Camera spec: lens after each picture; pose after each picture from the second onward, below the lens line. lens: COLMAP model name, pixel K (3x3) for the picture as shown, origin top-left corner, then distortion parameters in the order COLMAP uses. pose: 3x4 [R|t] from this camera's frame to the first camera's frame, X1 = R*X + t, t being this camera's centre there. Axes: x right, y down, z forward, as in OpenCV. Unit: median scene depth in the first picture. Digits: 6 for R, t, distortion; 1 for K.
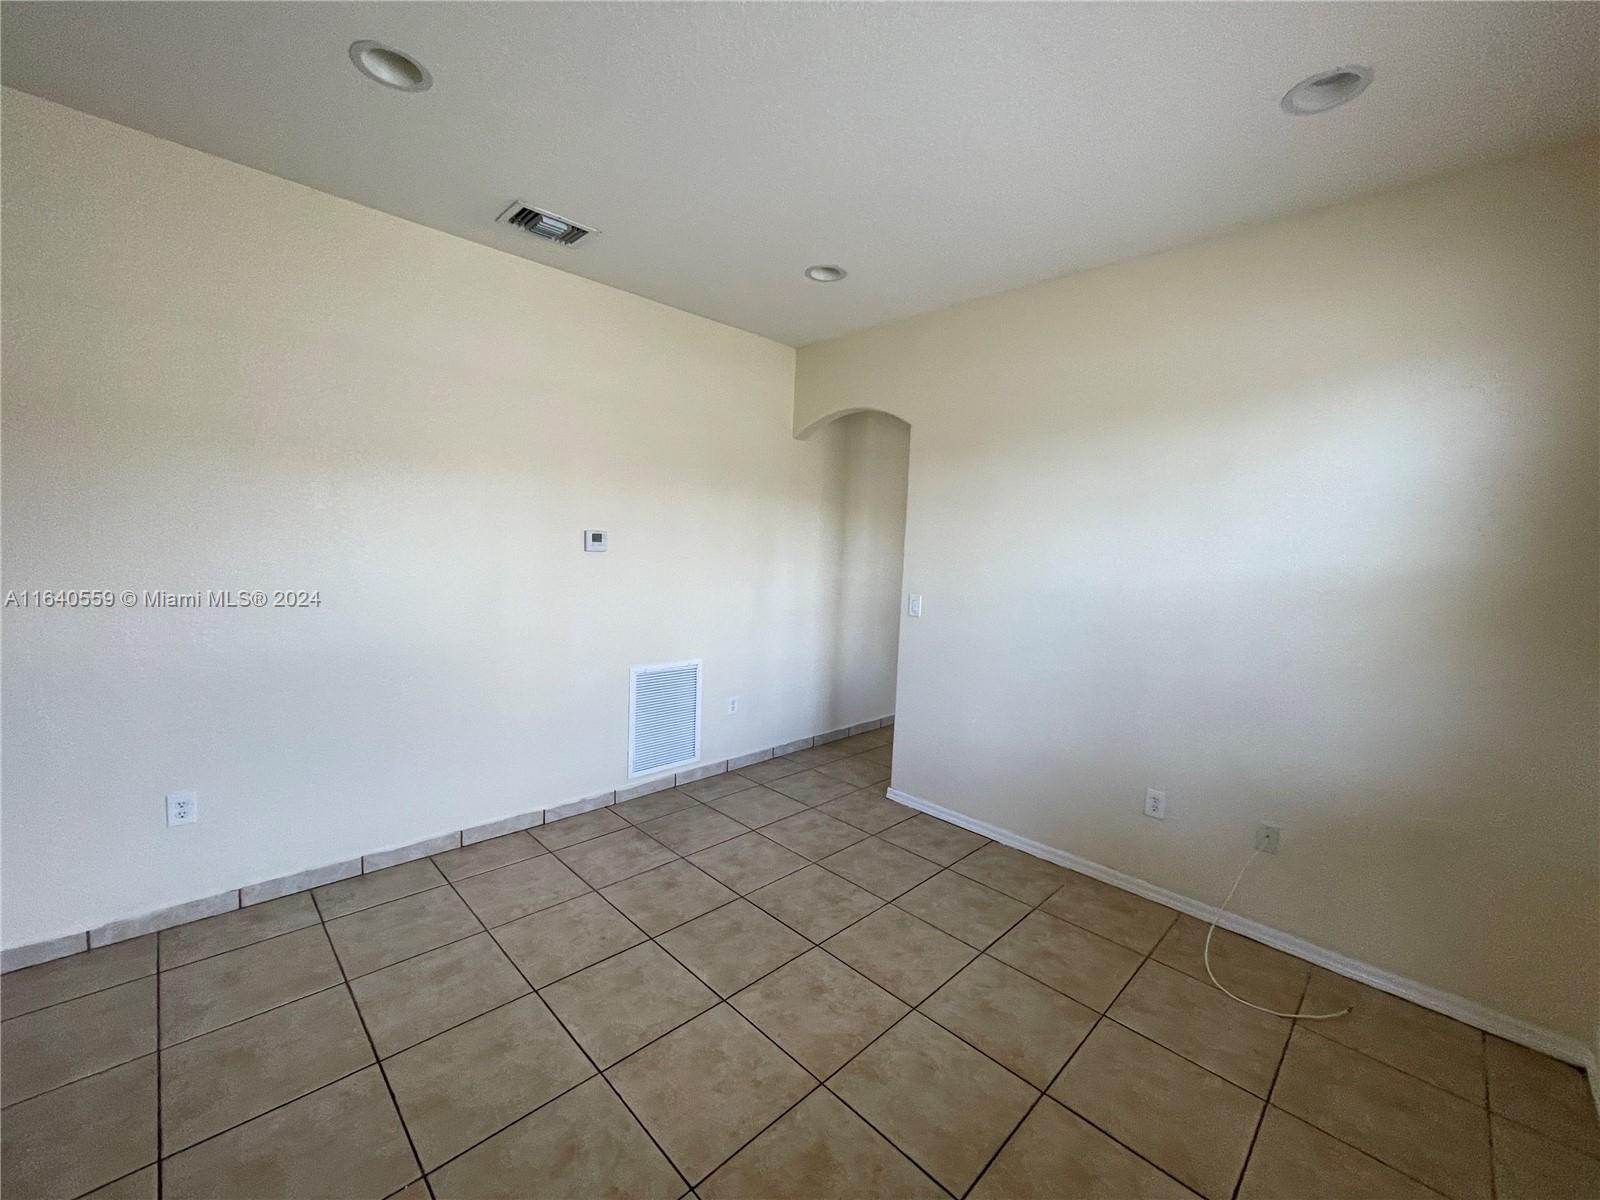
lens RADIAL K [[648.0, 0, 793.0], [0, 648.0, 605.4], [0, 0, 1]] dist [0.007836, 0.000356]
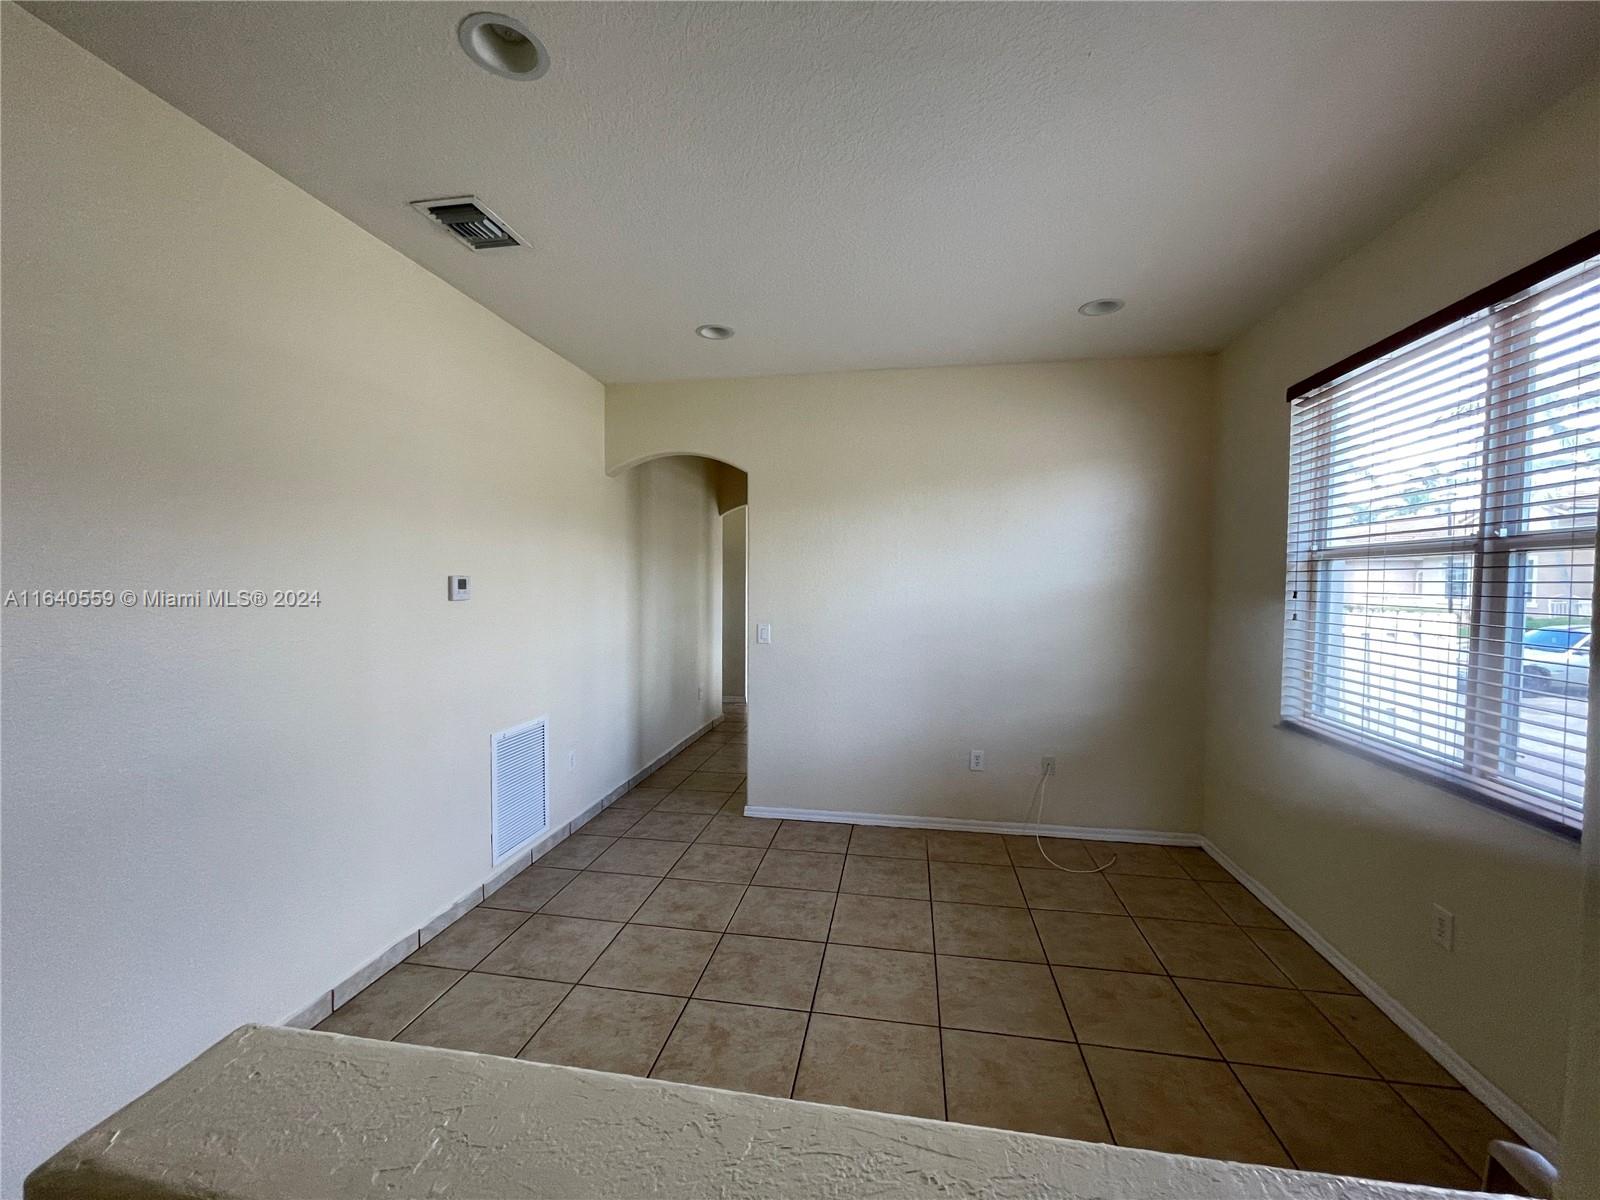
lens RADIAL K [[648.0, 0, 793.0], [0, 648.0, 605.4], [0, 0, 1]] dist [0.007836, 0.000356]
pose [[0.814685, -0.057030, 0.577093, -0.452751], [0.087598, 0.995836, -0.025251, -0.018123], [-0.573250, 0.071123, 0.816288, 0.067400]]
